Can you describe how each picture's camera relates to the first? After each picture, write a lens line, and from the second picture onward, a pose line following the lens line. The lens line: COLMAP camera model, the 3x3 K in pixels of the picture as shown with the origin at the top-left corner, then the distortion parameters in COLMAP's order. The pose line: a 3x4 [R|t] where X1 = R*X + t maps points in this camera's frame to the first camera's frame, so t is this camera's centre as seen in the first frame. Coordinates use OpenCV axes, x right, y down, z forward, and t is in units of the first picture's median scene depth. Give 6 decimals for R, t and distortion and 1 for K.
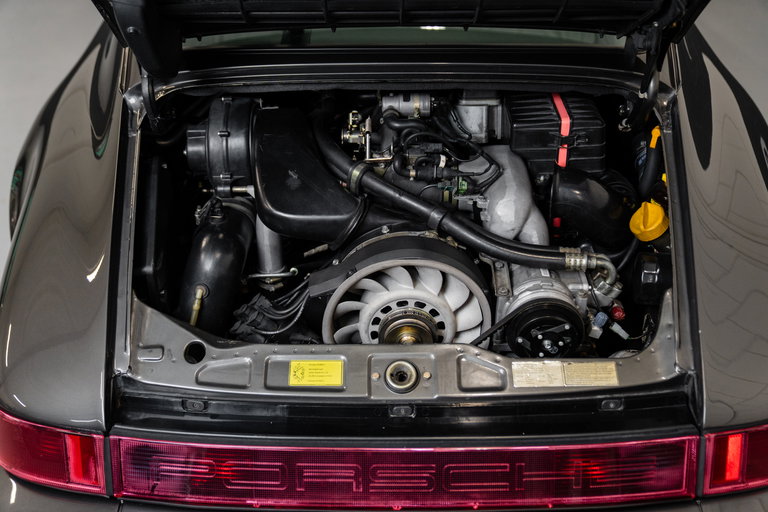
lens RADIAL K [[858.1, 0, 386.1], [0, 858.1, 256.4], [0, 0, 1]] dist [0.069965, 0.000000]
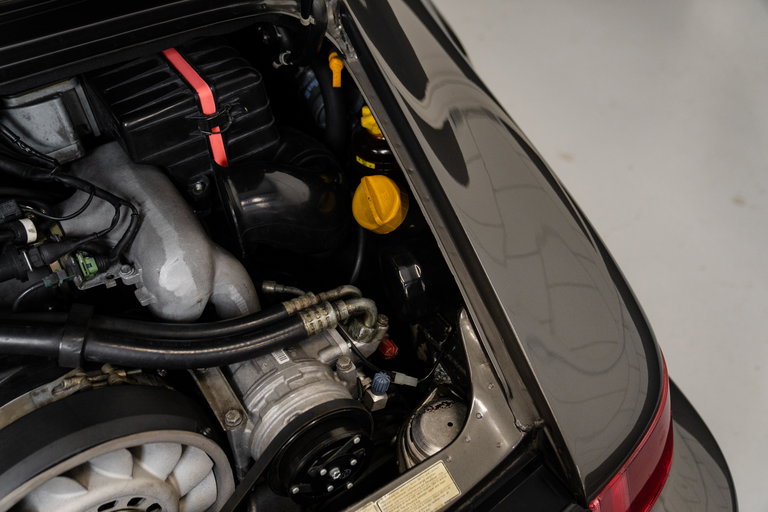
lens RADIAL K [[858.1, 0, 381.8], [0, 858.1, 254.3], [0, 0, 1]] dist [0.069965, 0.000000]
pose [[0.834762, -0.400507, 0.377845, 0.037707], [0.313934, 0.909957, 0.270970, -0.181414], [-0.452348, -0.107577, 0.885330, 0.398764]]
